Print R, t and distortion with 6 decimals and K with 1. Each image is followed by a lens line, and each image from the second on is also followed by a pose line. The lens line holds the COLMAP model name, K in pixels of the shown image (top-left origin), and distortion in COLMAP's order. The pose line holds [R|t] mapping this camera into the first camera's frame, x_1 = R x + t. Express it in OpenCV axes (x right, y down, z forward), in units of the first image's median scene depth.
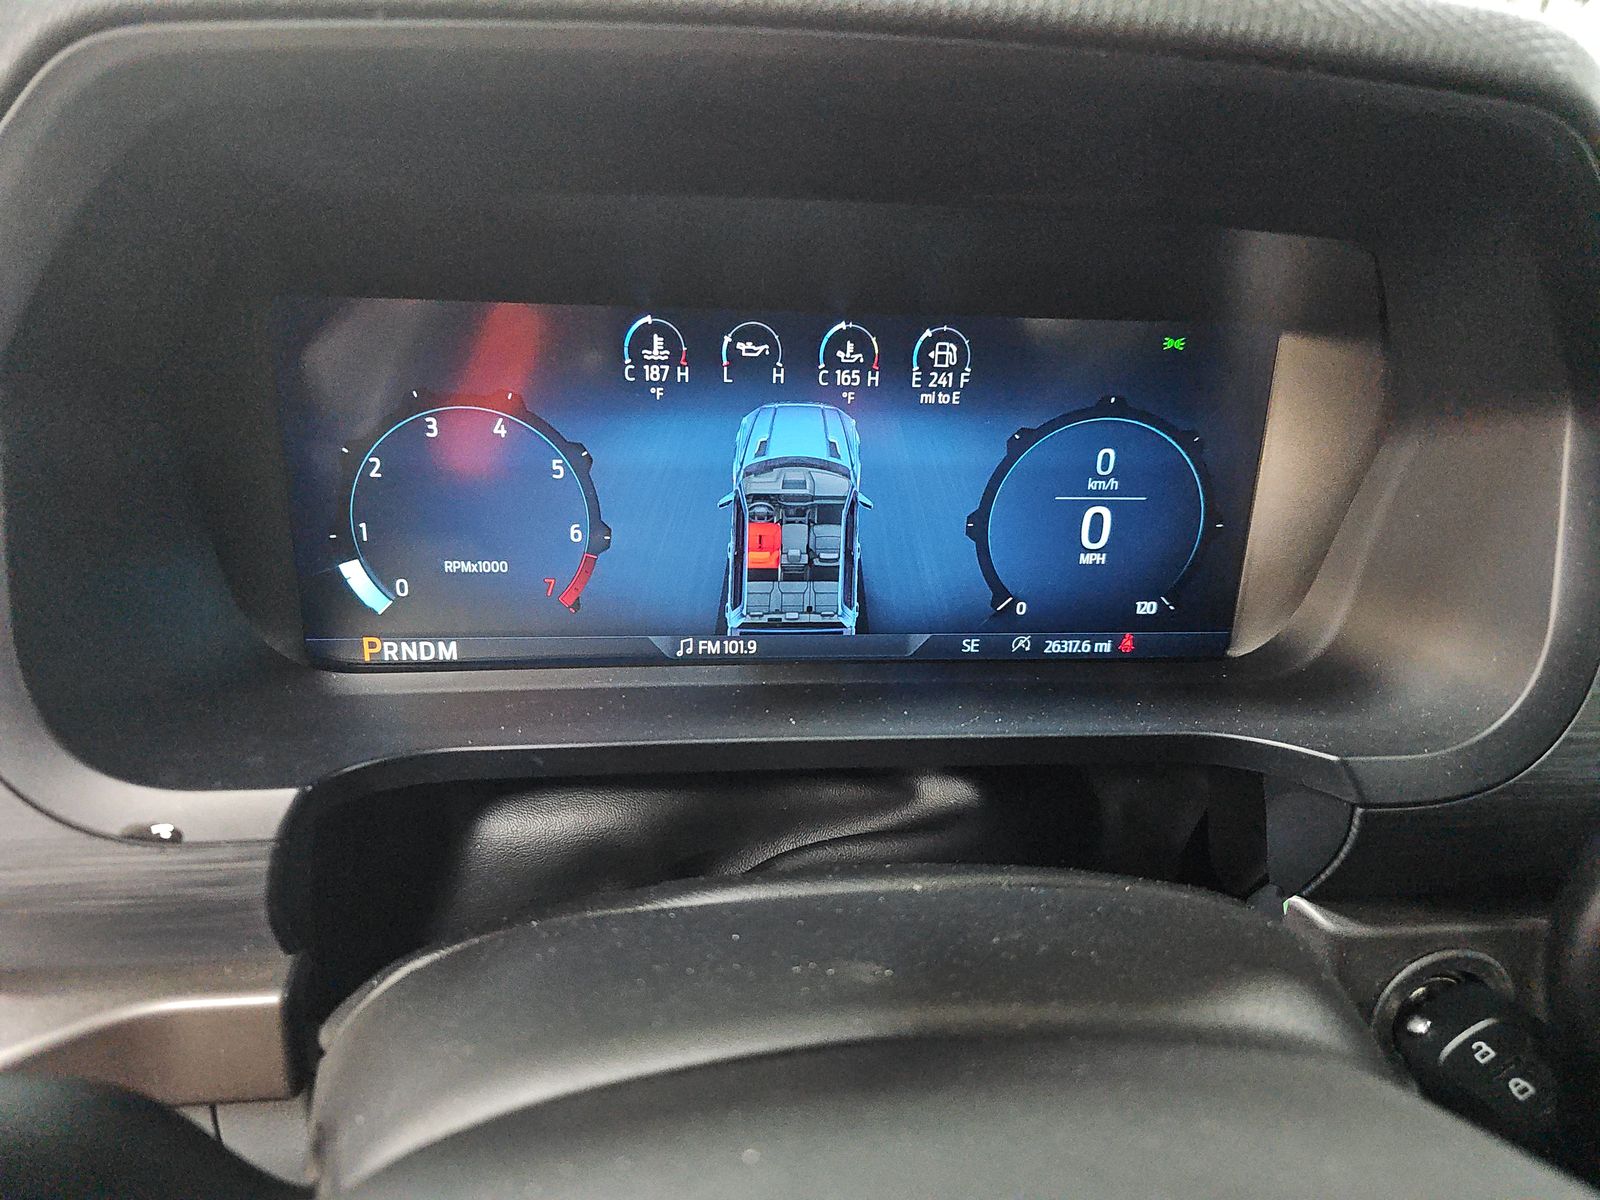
lens RADIAL K [[1065.7, 0, 823.0], [0, 1065.7, 623.8], [0, 0, 1]] dist [0.052072, -0.049516]
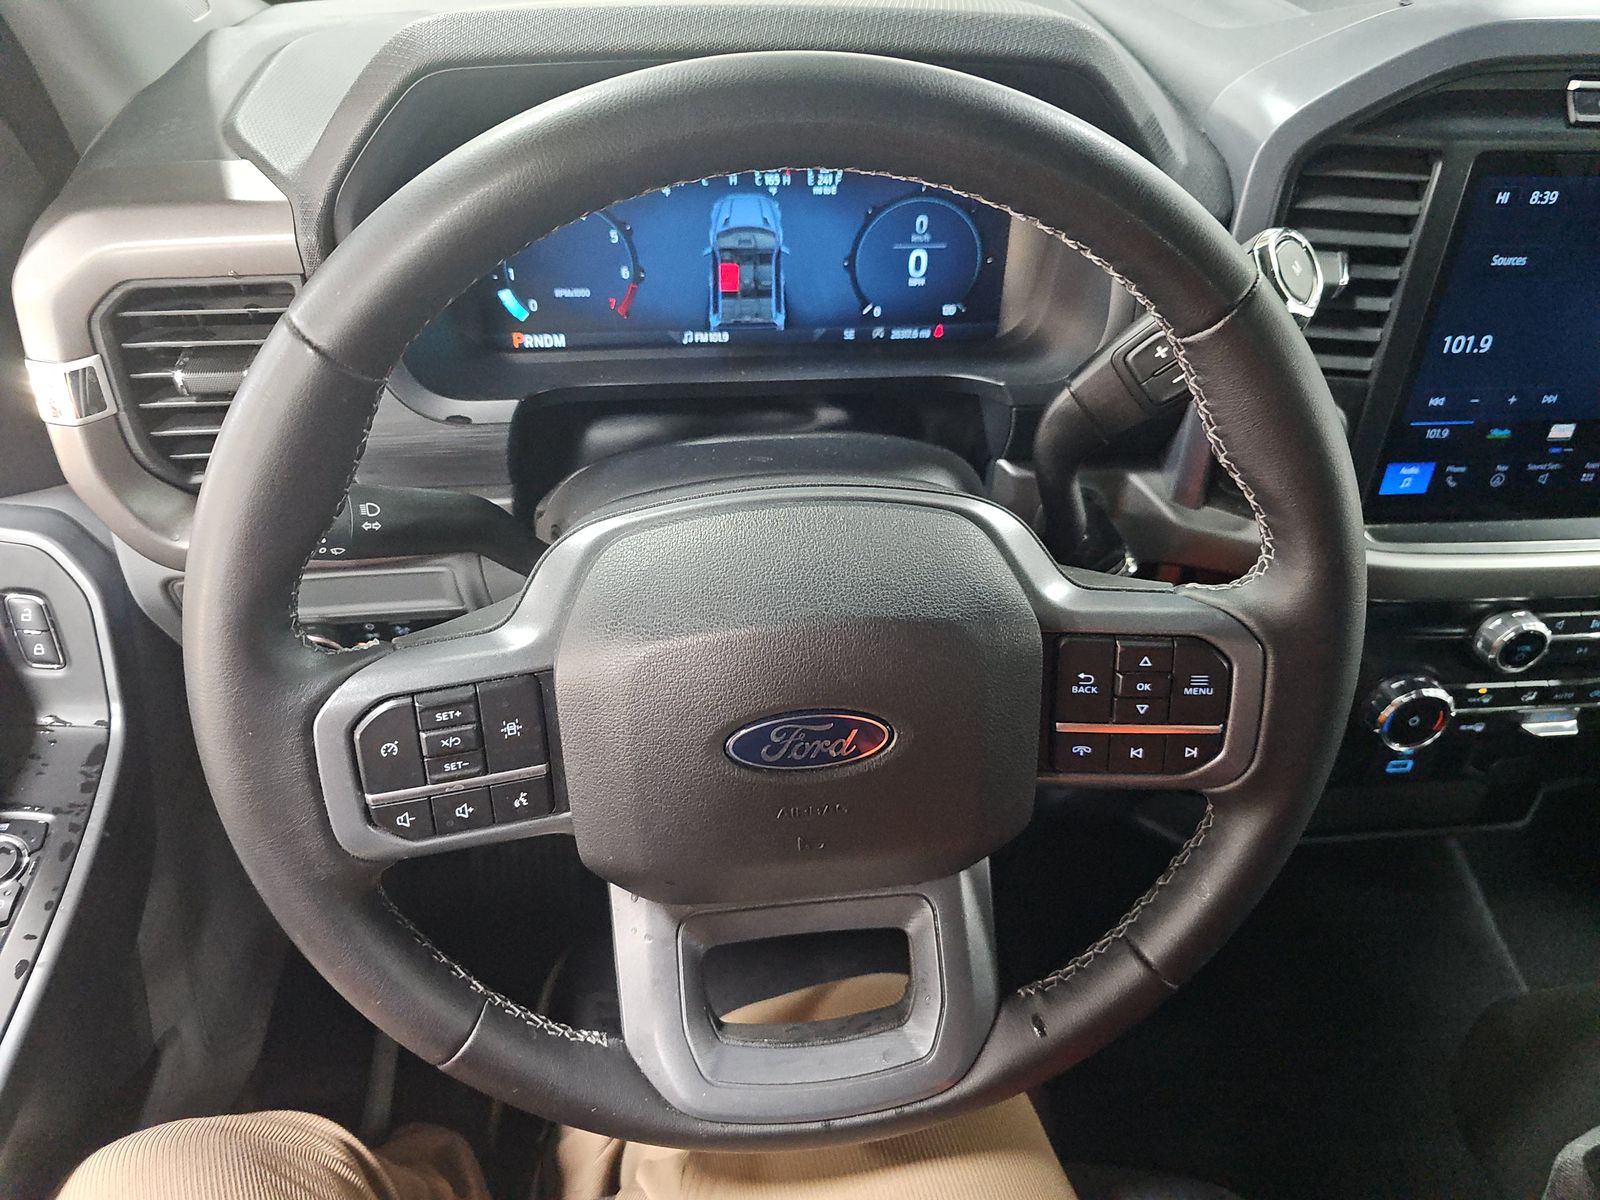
lens RADIAL K [[1114.2, 0, 800.0], [0, 1114.2, 600.0], [0, 0, 1]] dist [0.038209, -0.006037]
pose [[0.999490, -0.008869, -0.030673, 0.116394], [0.015688, 0.973106, 0.229825, 0.023621], [0.027810, -0.230189, 0.972749, -0.950897]]
